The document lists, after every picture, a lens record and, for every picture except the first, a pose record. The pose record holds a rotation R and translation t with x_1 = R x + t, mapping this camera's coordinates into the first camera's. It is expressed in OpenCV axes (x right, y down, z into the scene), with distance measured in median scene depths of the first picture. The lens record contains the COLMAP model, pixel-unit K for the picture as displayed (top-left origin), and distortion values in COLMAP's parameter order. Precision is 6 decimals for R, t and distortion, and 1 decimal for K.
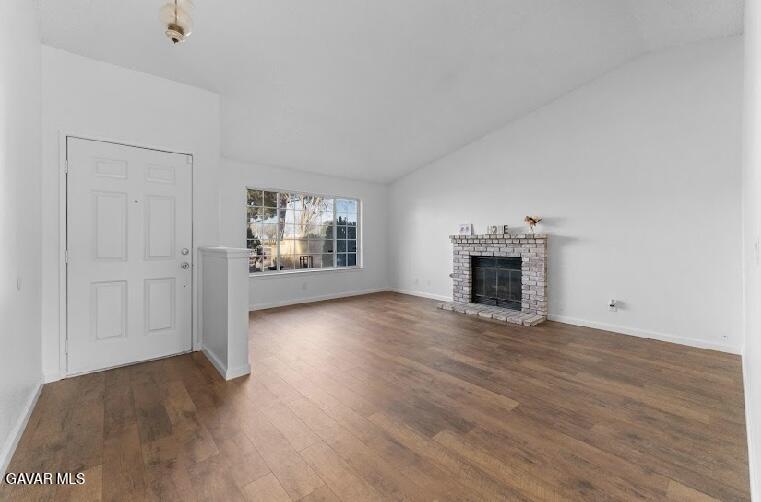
lens RADIAL K [[308.5, 0, 380.6], [0, 308.5, 247.6], [0, 0, 1]] dist [-0.001070, 0.000039]
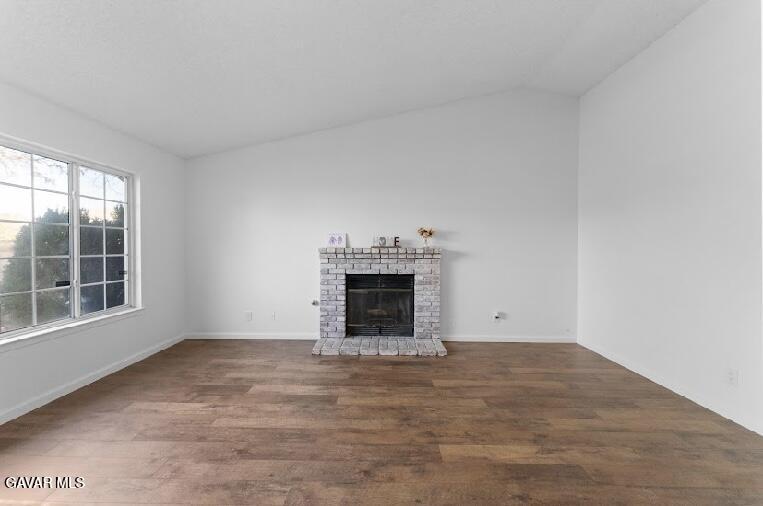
lens RADIAL K [[306.4, 0, 381.8], [0, 306.4, 247.8], [0, 0, 1]] dist [0.002703, -0.000419]
pose [[0.674395, -0.003370, 0.738363, -0.208231], [0.014630, 0.999854, -0.008799, -0.033003], [-0.738226, 0.016736, 0.674346, 0.426653]]
